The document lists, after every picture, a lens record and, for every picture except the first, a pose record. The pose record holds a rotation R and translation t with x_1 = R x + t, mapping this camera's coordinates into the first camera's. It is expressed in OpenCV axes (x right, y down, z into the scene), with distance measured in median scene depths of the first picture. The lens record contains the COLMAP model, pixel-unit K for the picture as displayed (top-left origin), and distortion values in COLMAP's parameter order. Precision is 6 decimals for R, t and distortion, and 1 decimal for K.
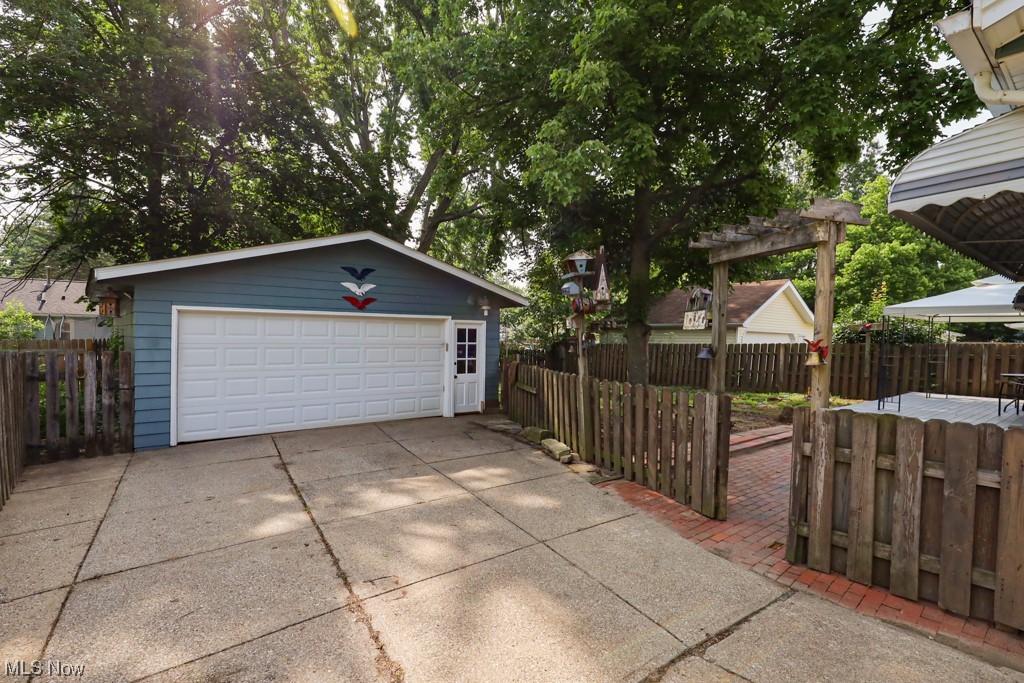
lens RADIAL K [[489.6, 0, 522.6], [0, 489.6, 353.3], [0, 0, 1]] dist [0.000826, 0.000356]
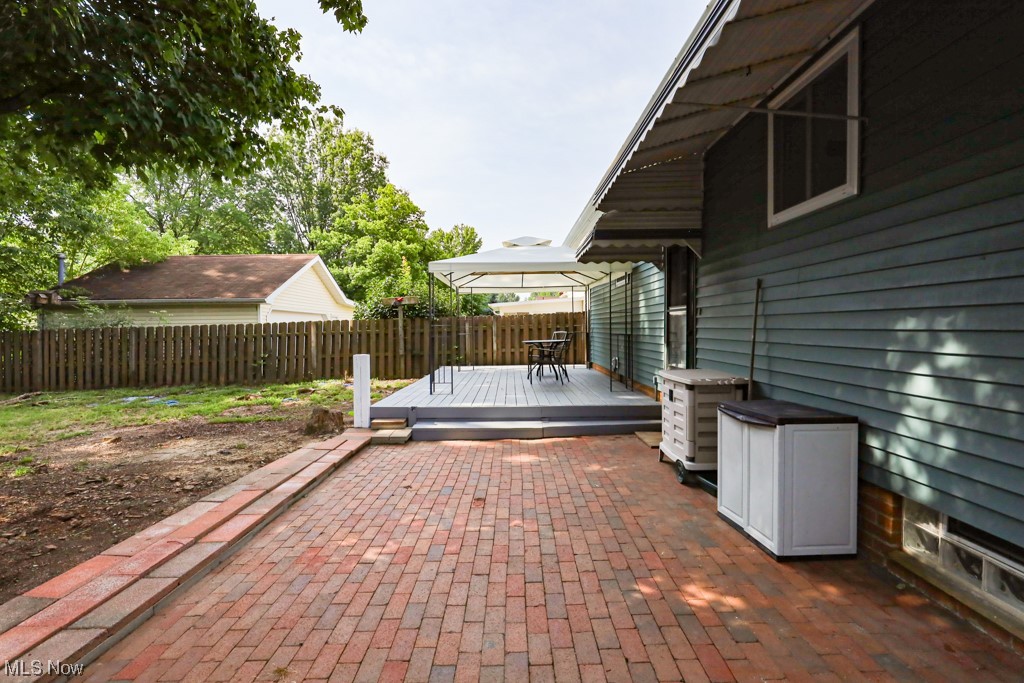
lens RADIAL K [[463.1, 0, 511.4], [0, 463.1, 346.0], [0, 0, 1]] dist [0.003620, 0.000179]
pose [[0.635836, -0.052253, 0.770054, 0.133969], [0.044722, 0.998524, 0.030830, 0.012221], [-0.770528, 0.014835, 0.637234, 0.235636]]
